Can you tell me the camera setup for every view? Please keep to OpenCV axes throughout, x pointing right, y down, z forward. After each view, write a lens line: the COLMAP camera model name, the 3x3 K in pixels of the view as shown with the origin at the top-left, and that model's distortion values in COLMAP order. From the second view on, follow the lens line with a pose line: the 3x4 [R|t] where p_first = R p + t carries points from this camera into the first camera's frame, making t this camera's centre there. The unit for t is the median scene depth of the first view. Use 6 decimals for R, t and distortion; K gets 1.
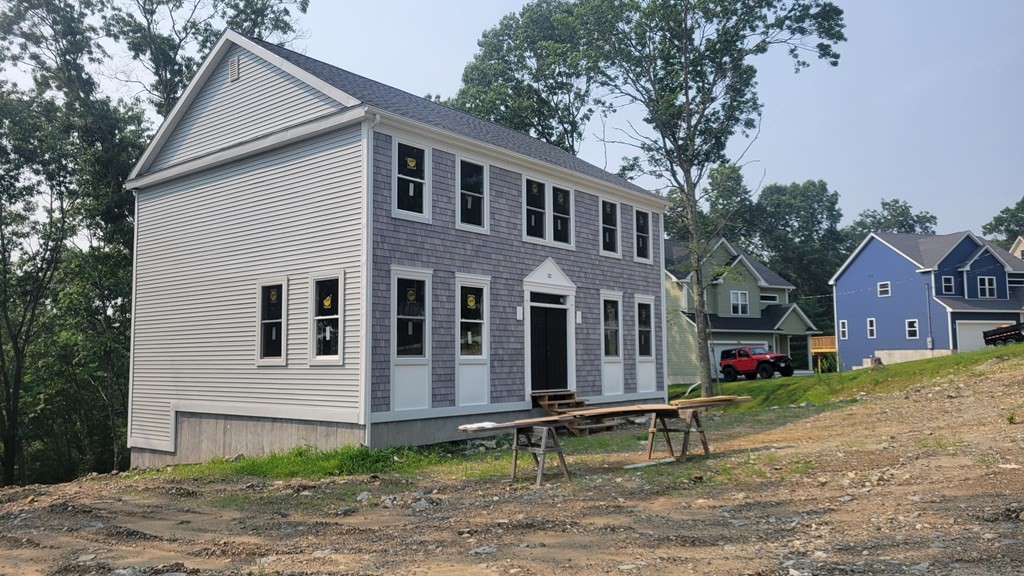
lens RADIAL K [[767.3, 0, 512.2], [0, 767.3, 281.6], [0, 0, 1]] dist [0.062933, -0.009673]
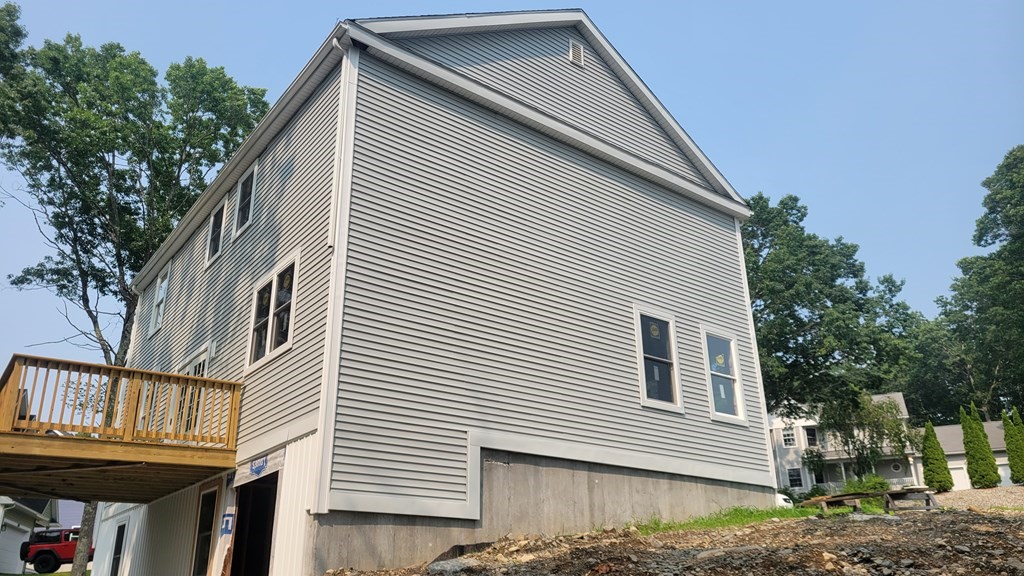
lens RADIAL K [[767.3, 0, 512.0], [0, 767.3, 291.2], [0, 0, 1]] dist [0.062933, -0.009673]
pose [[0.216654, 0.374801, 0.901435, -1.094406], [-0.081469, 0.927087, -0.365886, 0.293840], [-0.972843, 0.005832, 0.231392, 0.928102]]
